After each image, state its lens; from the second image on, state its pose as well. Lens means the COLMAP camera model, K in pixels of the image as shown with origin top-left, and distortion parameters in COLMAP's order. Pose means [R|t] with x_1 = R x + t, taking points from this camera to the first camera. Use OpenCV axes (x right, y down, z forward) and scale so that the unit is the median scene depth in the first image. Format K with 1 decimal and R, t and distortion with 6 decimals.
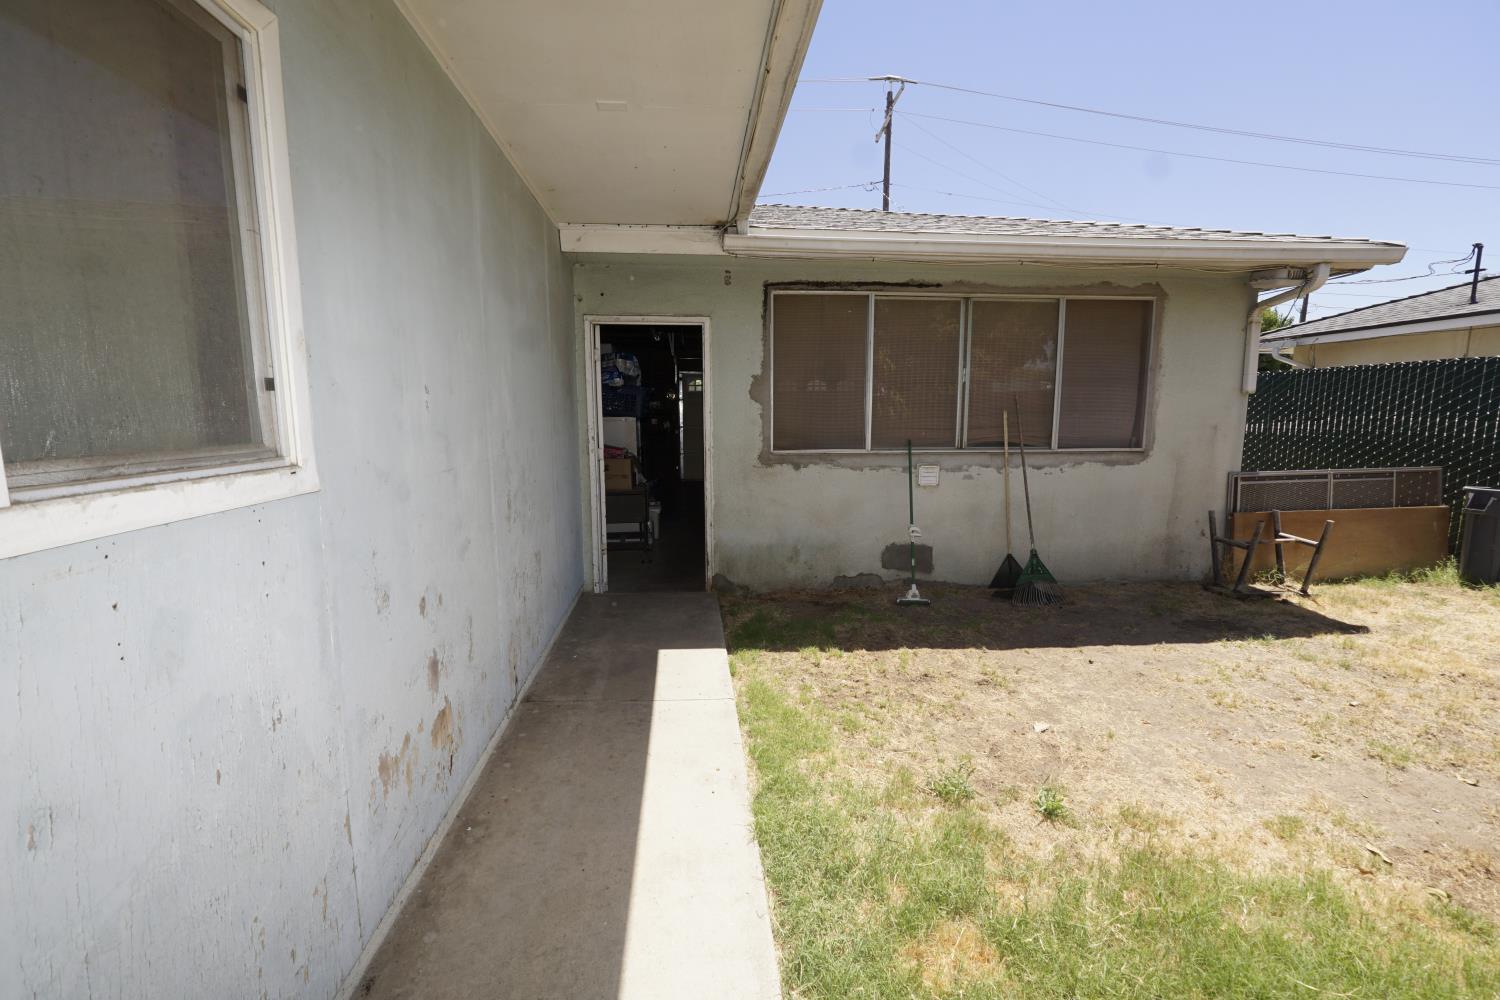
lens RADIAL K [[633.6, 0, 750.1], [0, 633.6, 497.3], [0, 0, 1]] dist [-0.012055, 0.004110]
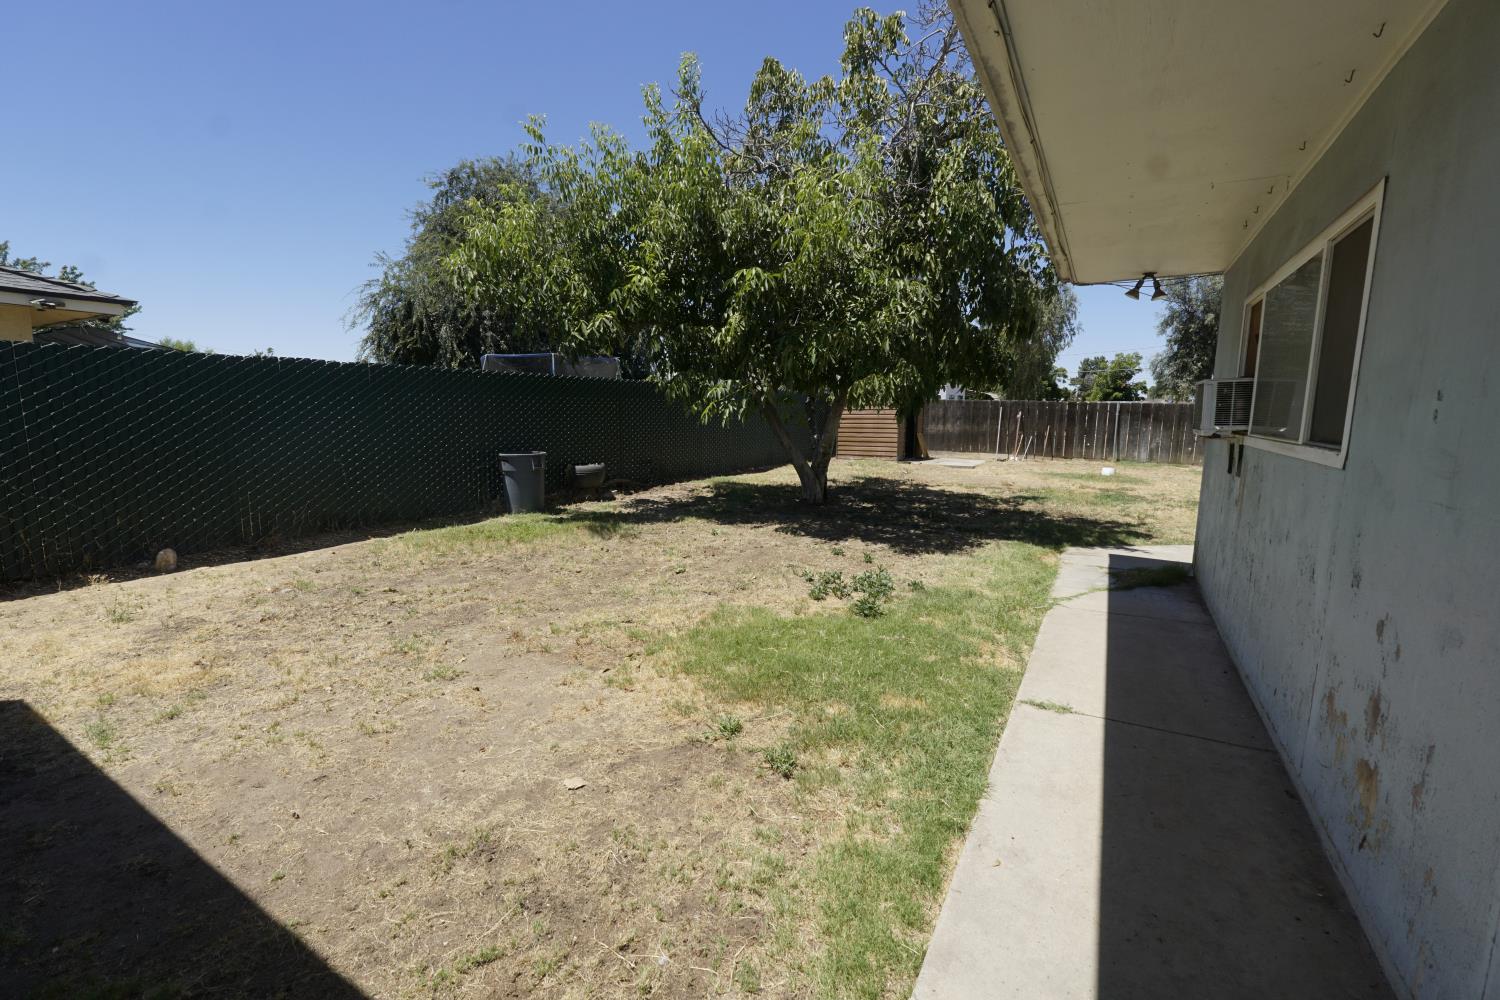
lens RADIAL K [[633.6, 0, 751.7], [0, 633.6, 498.1], [0, 0, 1]] dist [-0.012055, 0.004110]
pose [[-0.818693, -0.092615, 0.566713, -0.219328], [0.063786, 0.966133, 0.250036, -0.252438], [-0.570678, 0.240851, -0.785059, 1.816777]]
